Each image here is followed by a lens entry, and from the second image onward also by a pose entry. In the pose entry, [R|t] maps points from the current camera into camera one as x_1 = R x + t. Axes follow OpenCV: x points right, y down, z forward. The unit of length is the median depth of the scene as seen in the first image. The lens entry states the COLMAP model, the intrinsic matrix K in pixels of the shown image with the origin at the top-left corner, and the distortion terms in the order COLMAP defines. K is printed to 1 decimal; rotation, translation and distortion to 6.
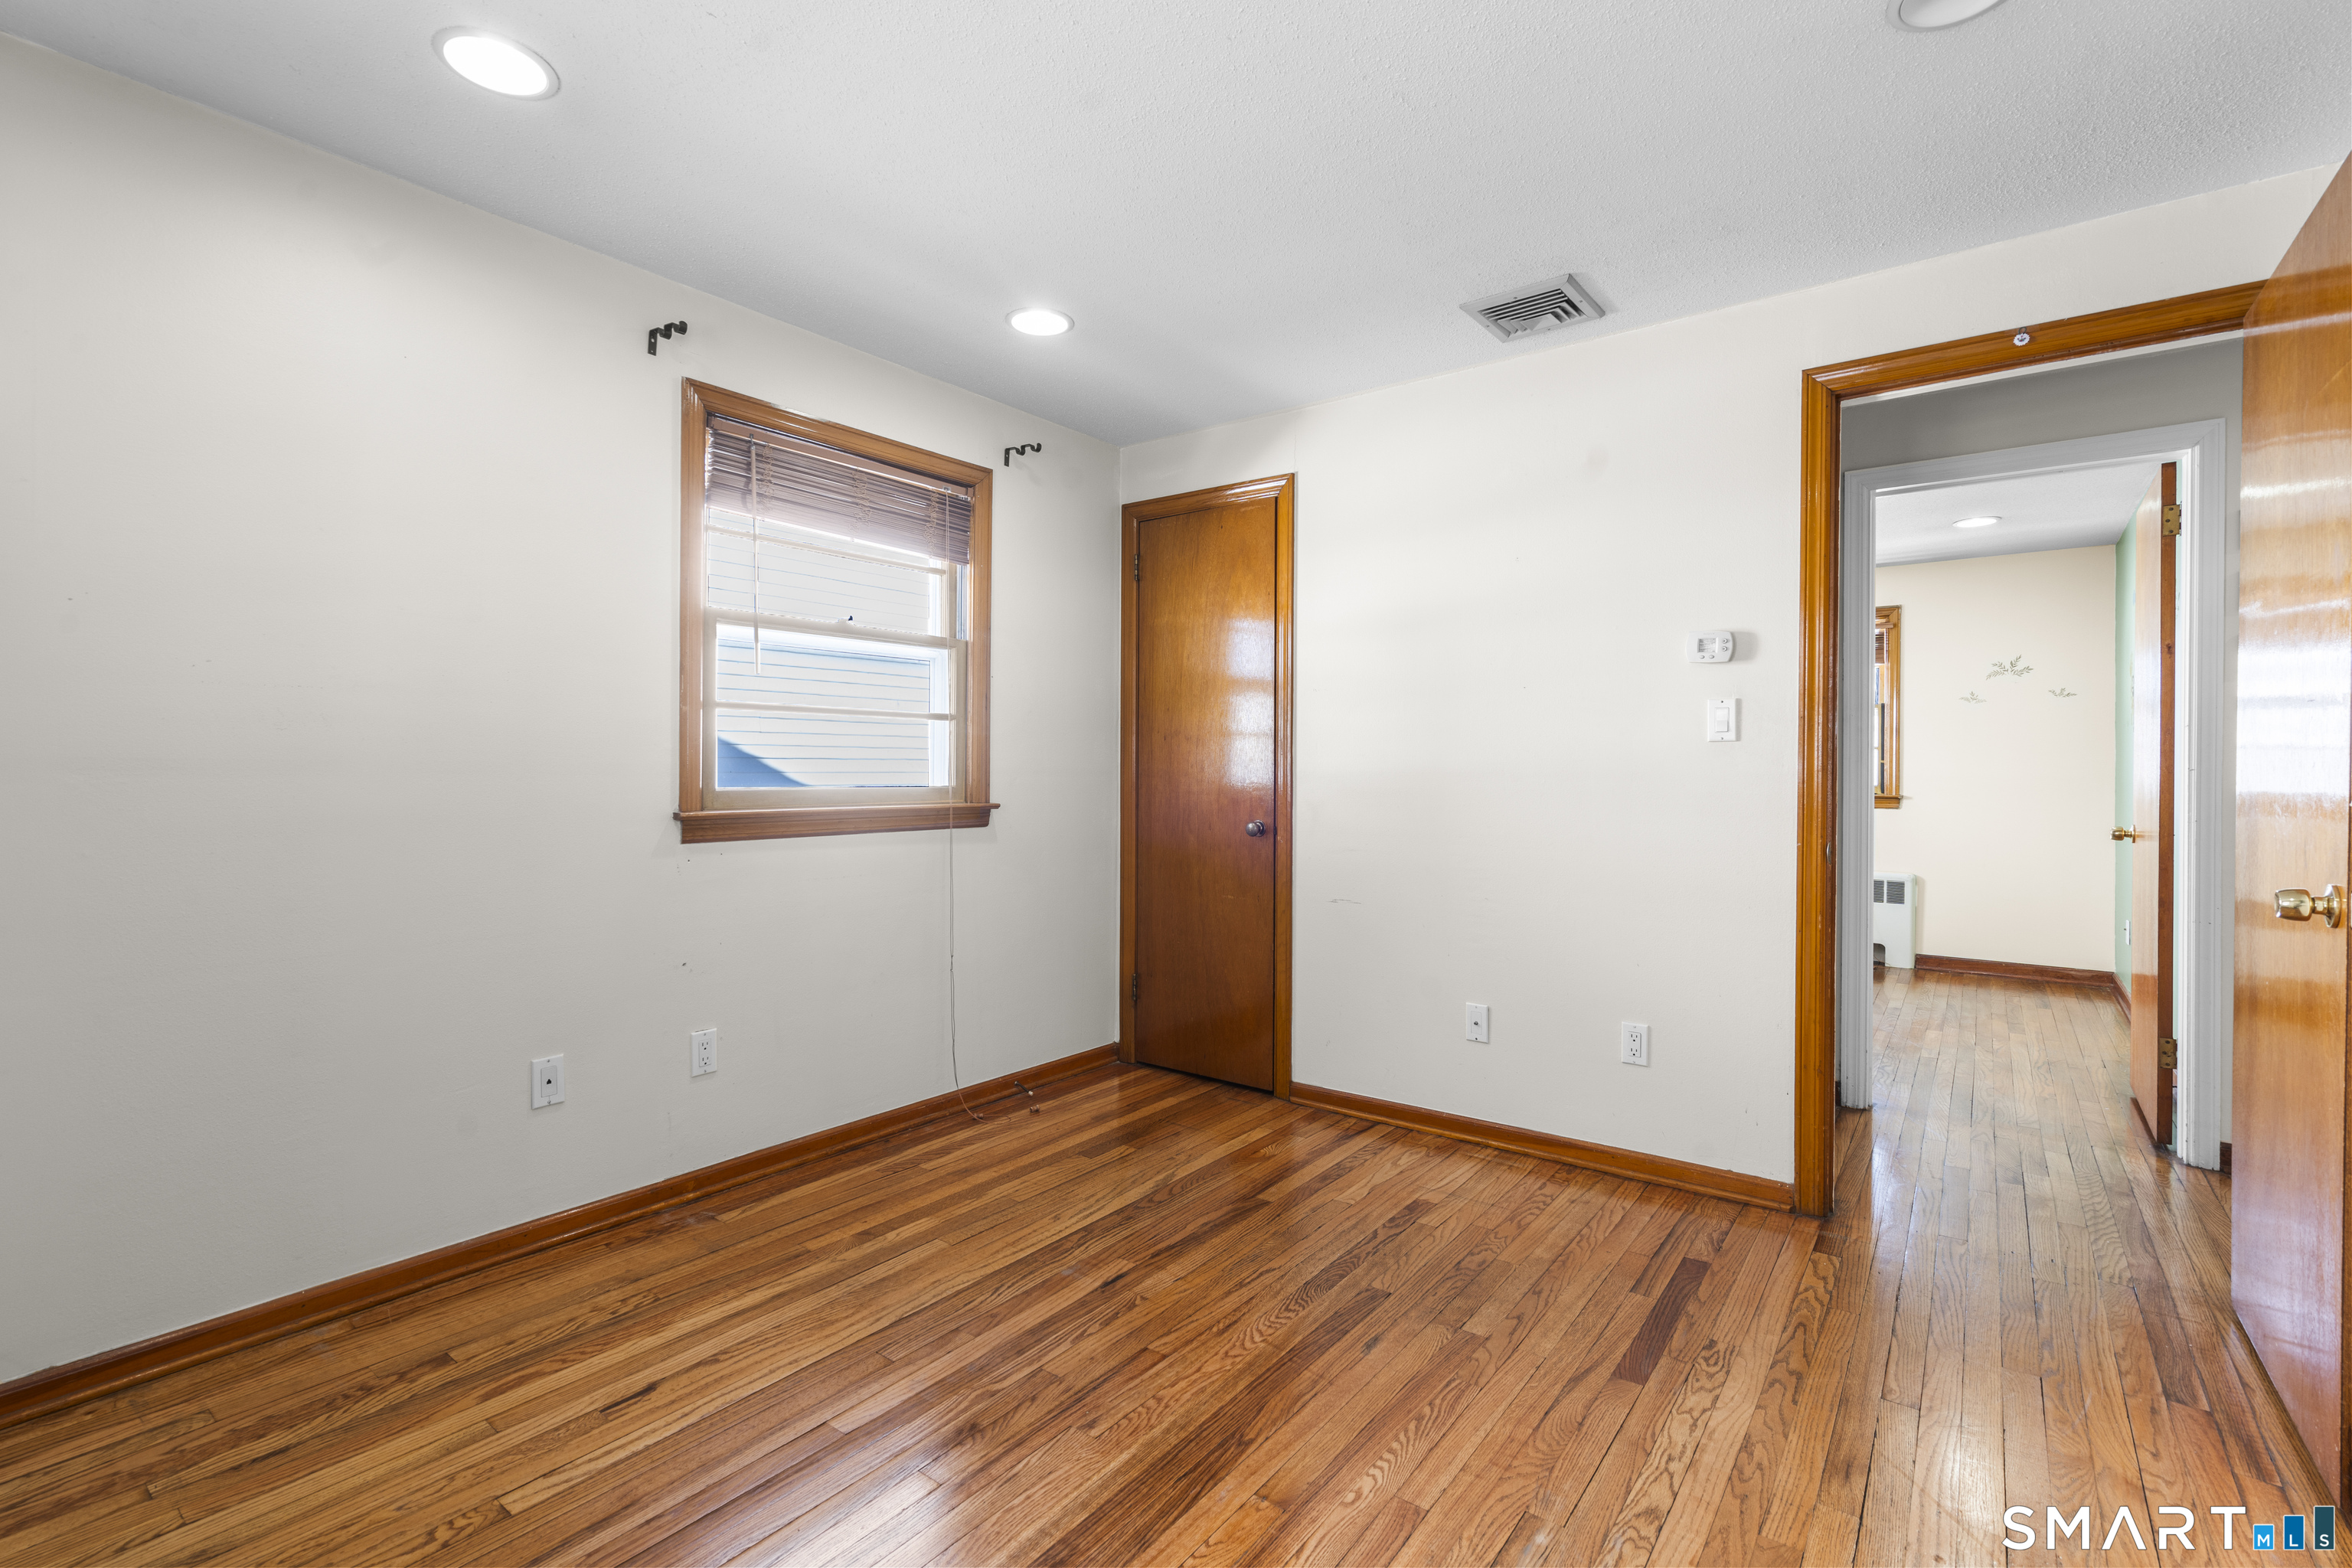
lens RADIAL K [[1061.4, 0, 1182.7], [0, 1061.4, 774.3], [0, 0, 1]] dist [-0.002368, -0.000182]
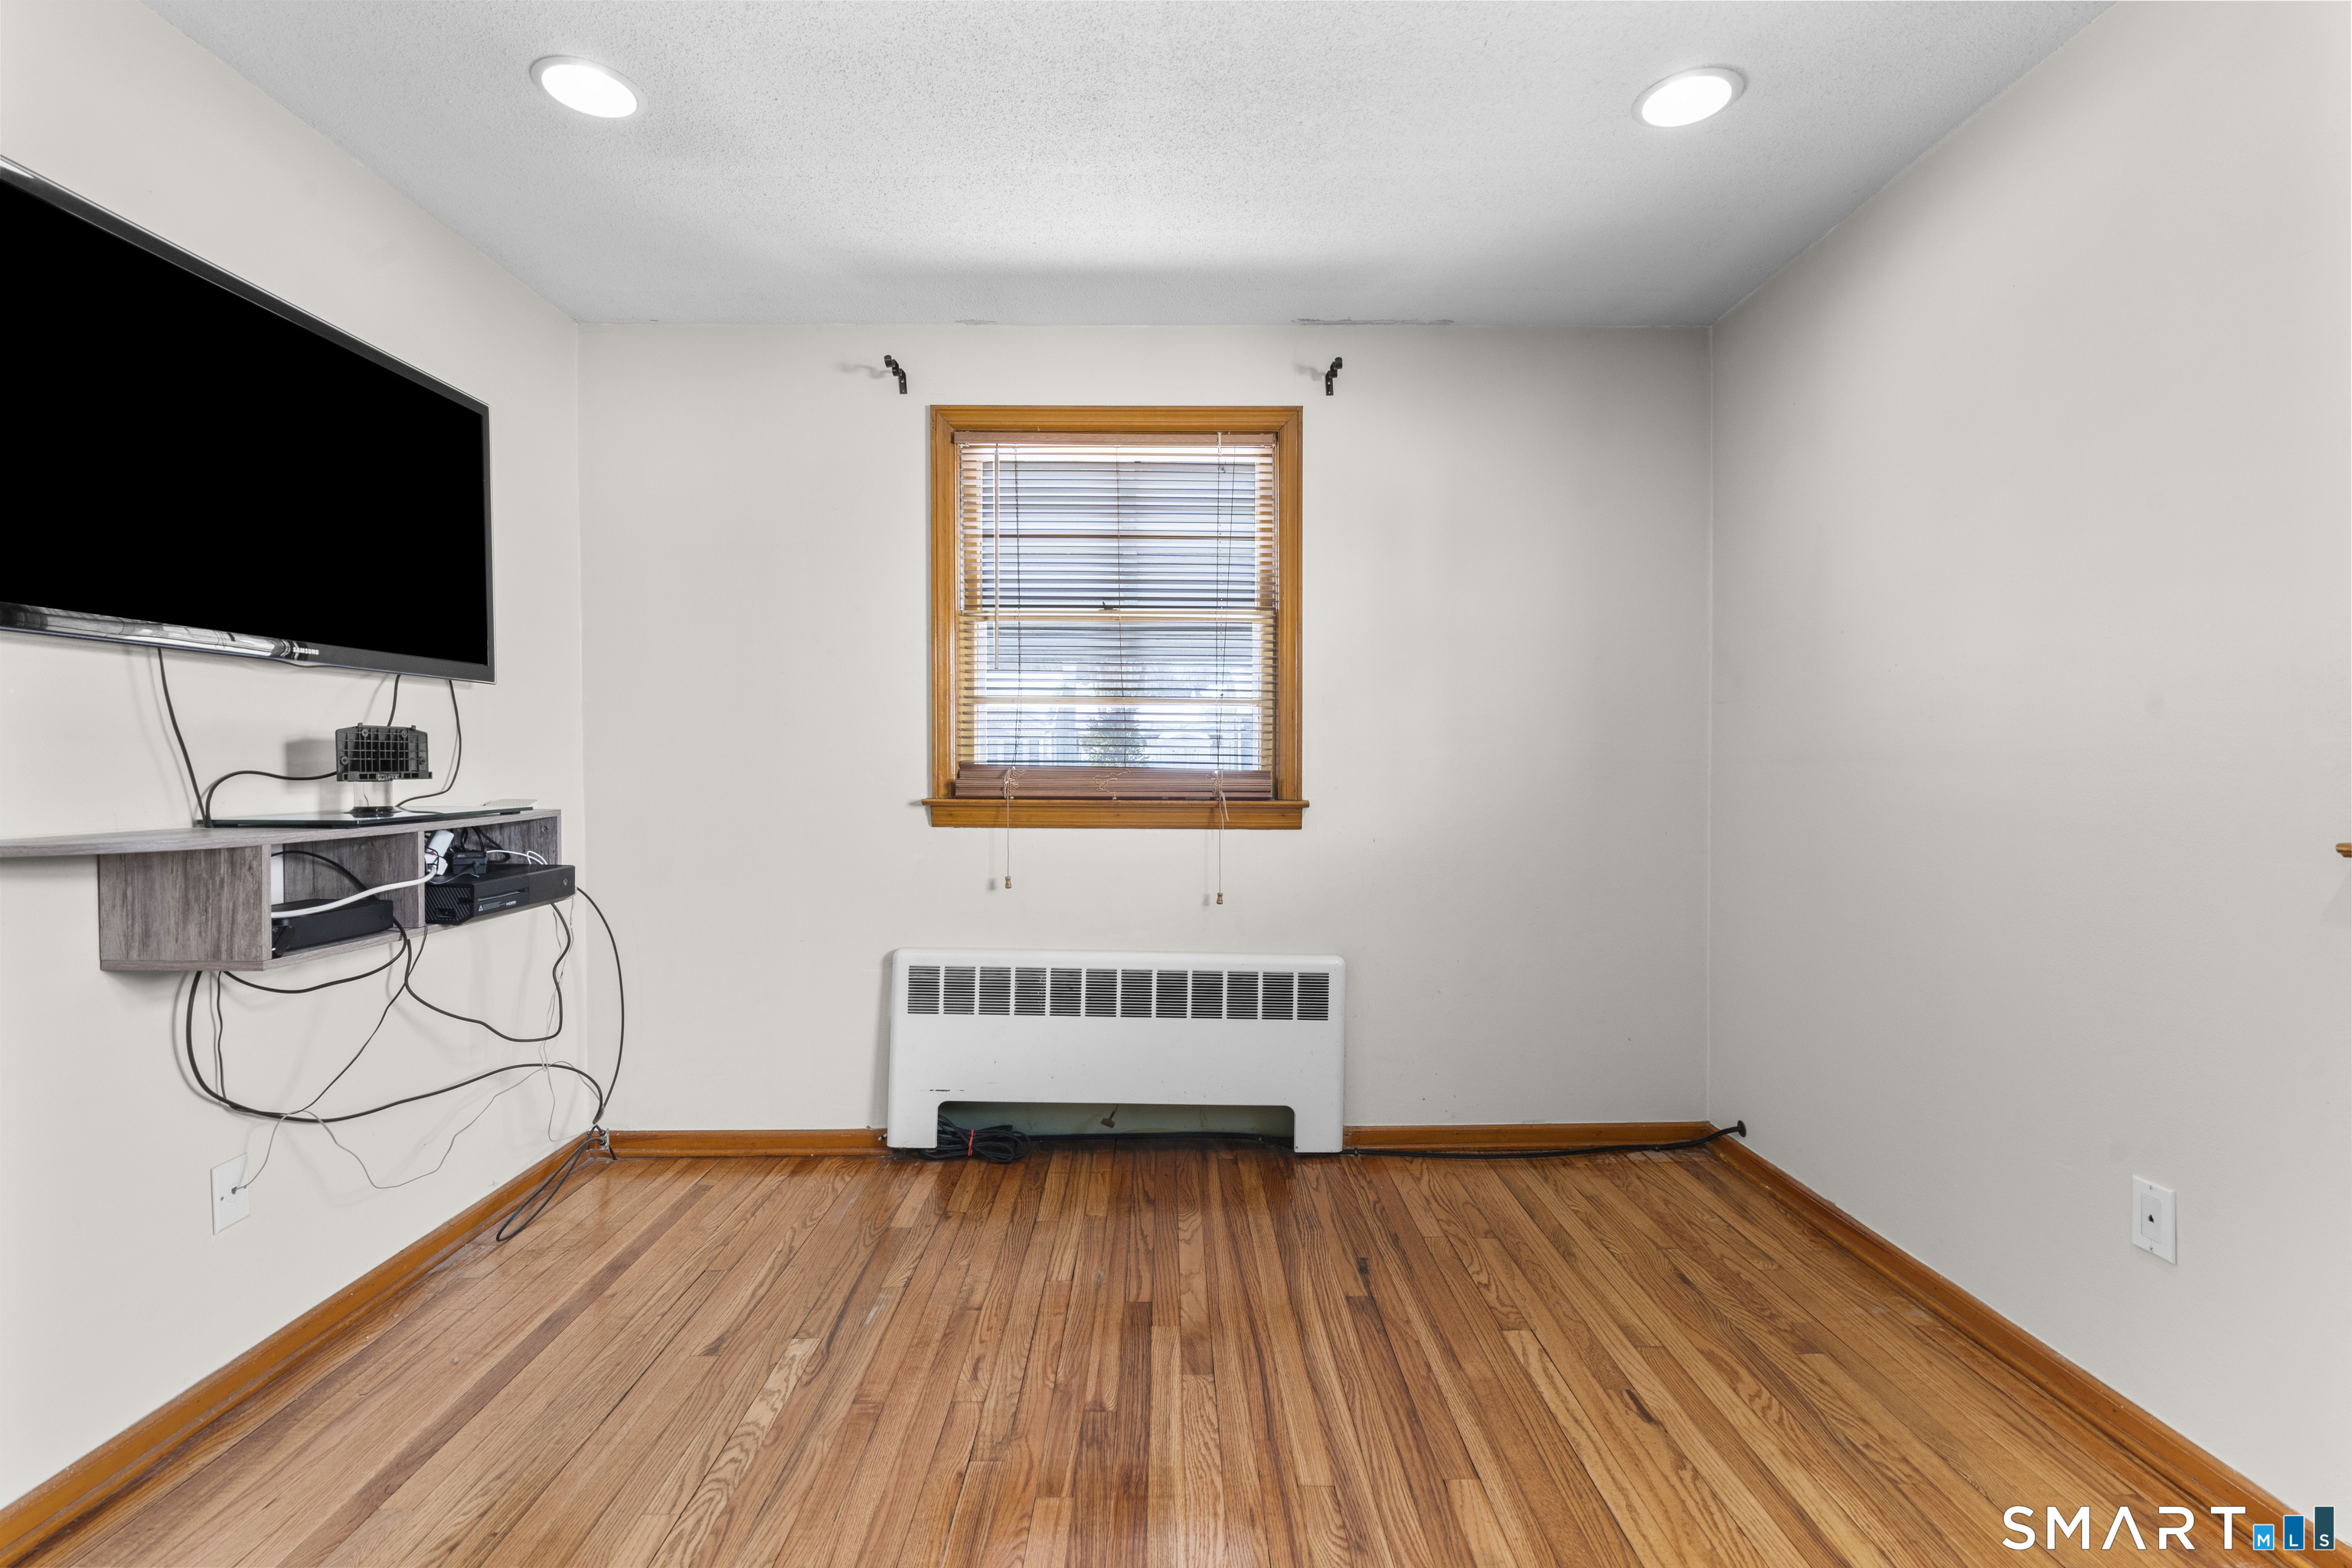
lens RADIAL K [[1061.4, 0, 1184.6], [0, 1061.4, 785.8], [0, 0, 1]] dist [-0.002368, -0.000182]
pose [[-0.790911, 0.012149, -0.611811, 0.414898], [0.000361, 0.999812, 0.019387, -0.002538], [0.611931, 0.015112, -0.790767, 1.560192]]
